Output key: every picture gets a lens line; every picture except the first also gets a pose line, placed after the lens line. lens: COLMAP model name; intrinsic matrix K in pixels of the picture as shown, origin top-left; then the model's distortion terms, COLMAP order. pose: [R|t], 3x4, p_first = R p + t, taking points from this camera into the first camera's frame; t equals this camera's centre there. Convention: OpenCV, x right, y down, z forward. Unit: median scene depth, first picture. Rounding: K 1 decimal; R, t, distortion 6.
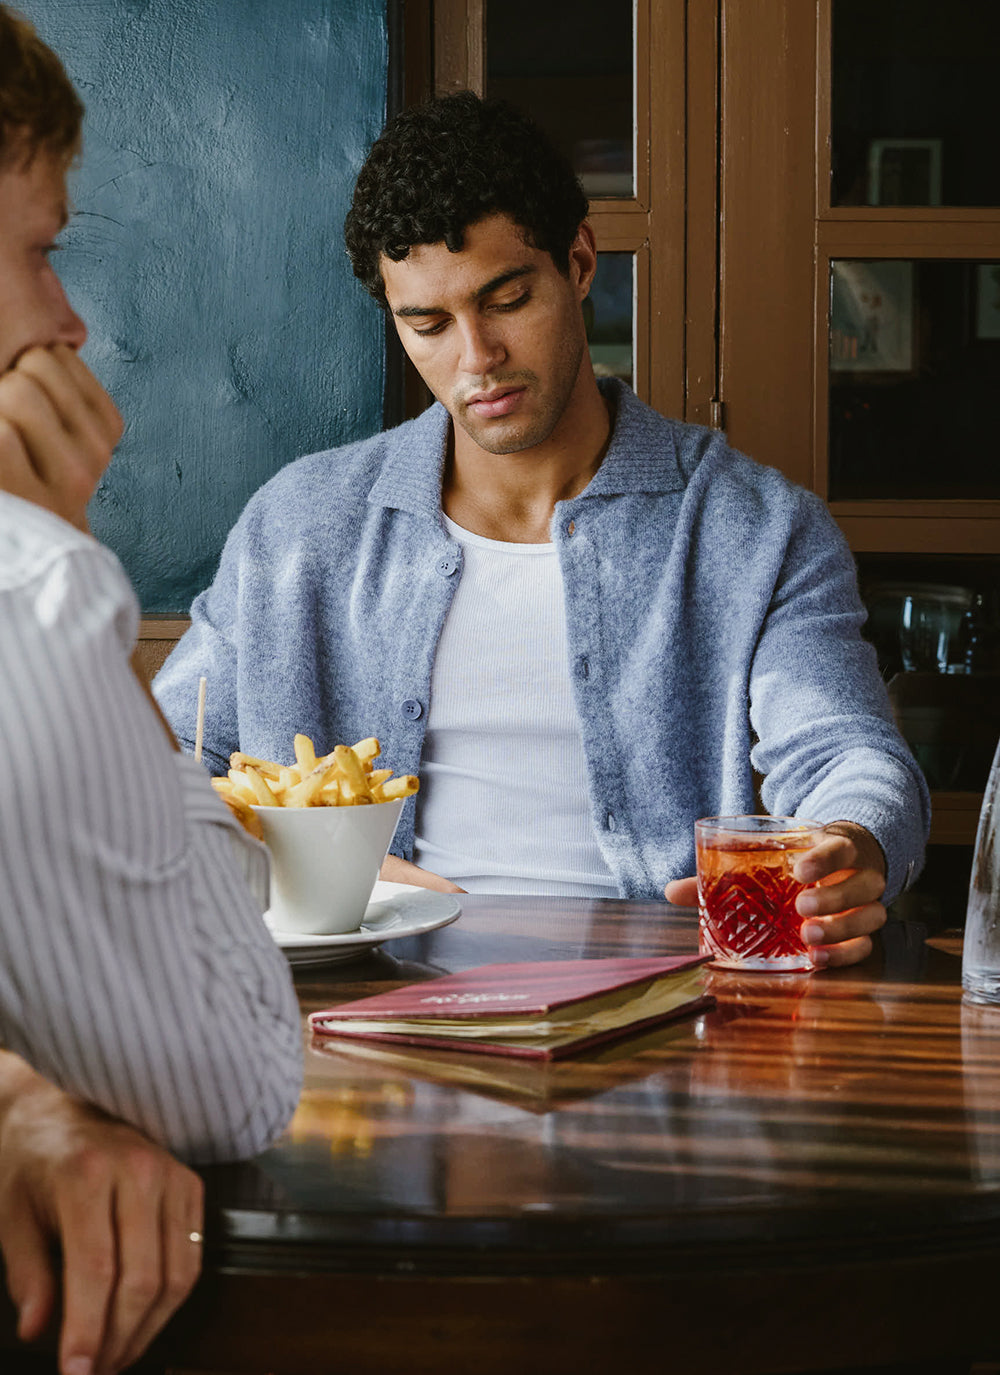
lens RADIAL K [[1912.0, 0, 500.0], [0, 1912.0, 687.5], [0, 0, 1]] dist [-0.107425, -0.015355]
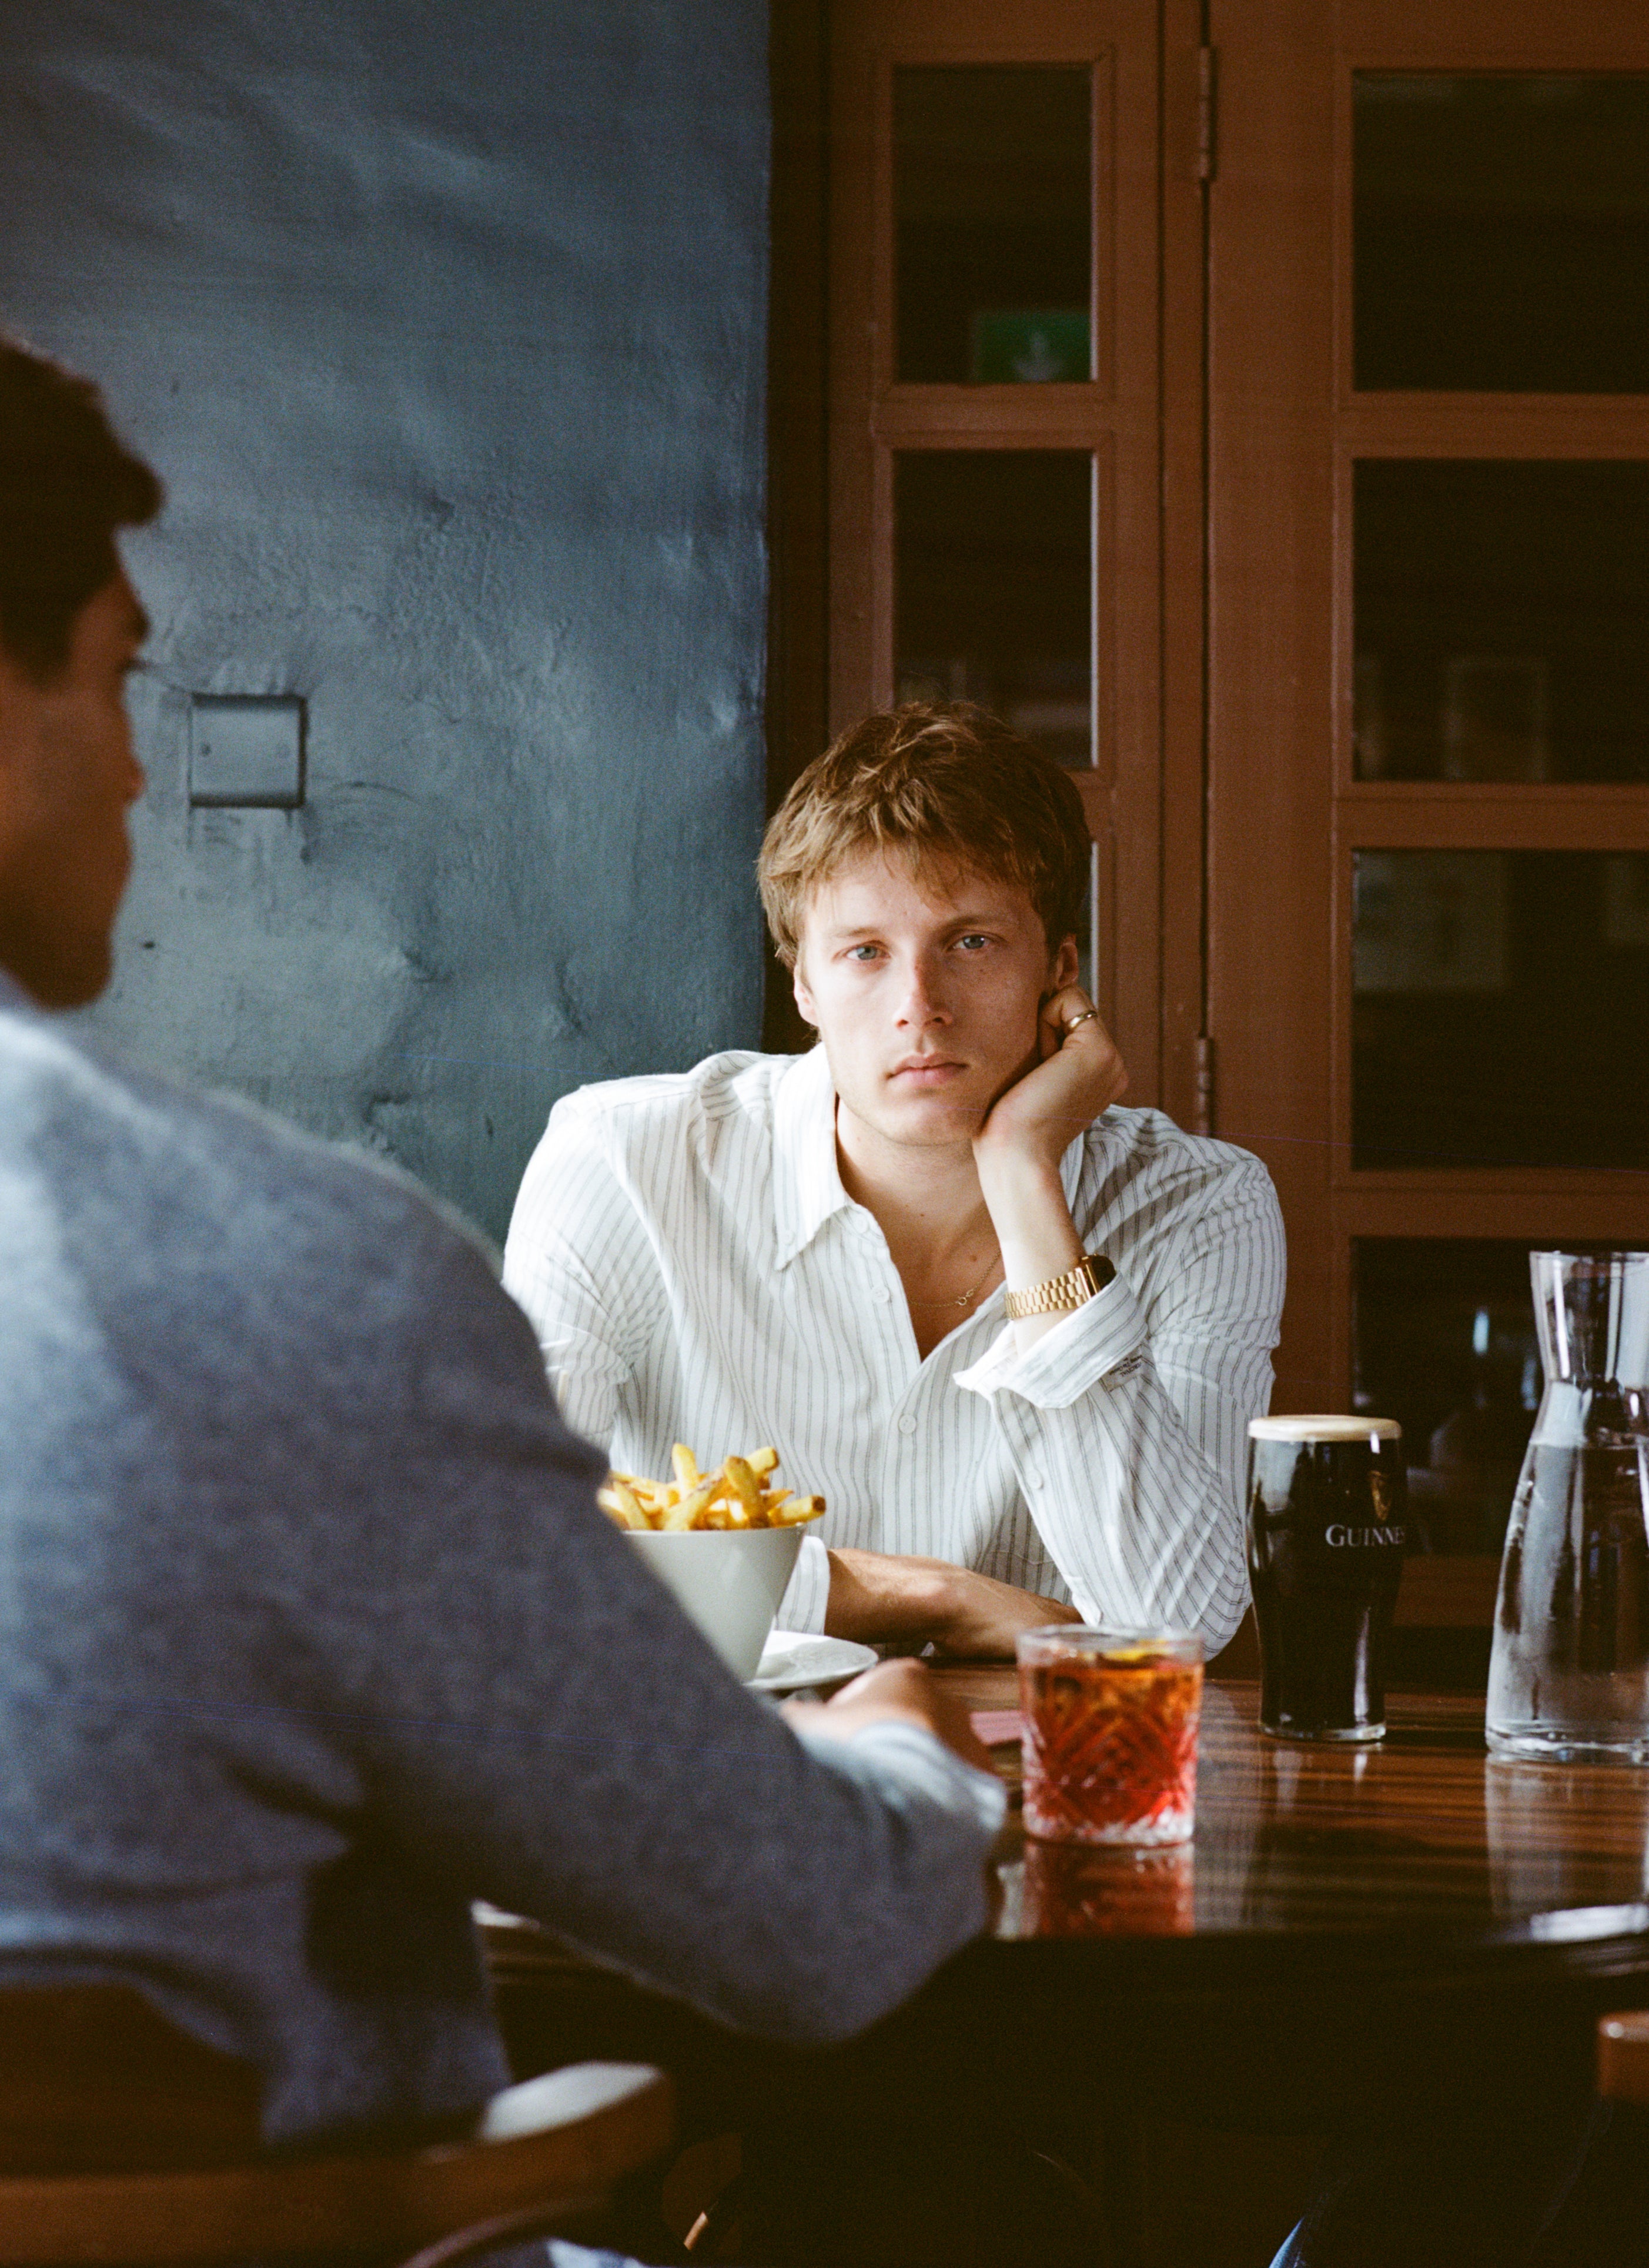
lens RADIAL K [[3429.5, 0, 824.5], [0, 3429.5, 1134.0], [0, 0, 1]] dist [-0.190922, 0.457097]
pose [[0.999871, 0.003526, -0.015691, -0.014687], [-0.005324, 0.993221, -0.116122, 0.045263], [0.015175, 0.116191, 0.993111, -0.337916]]
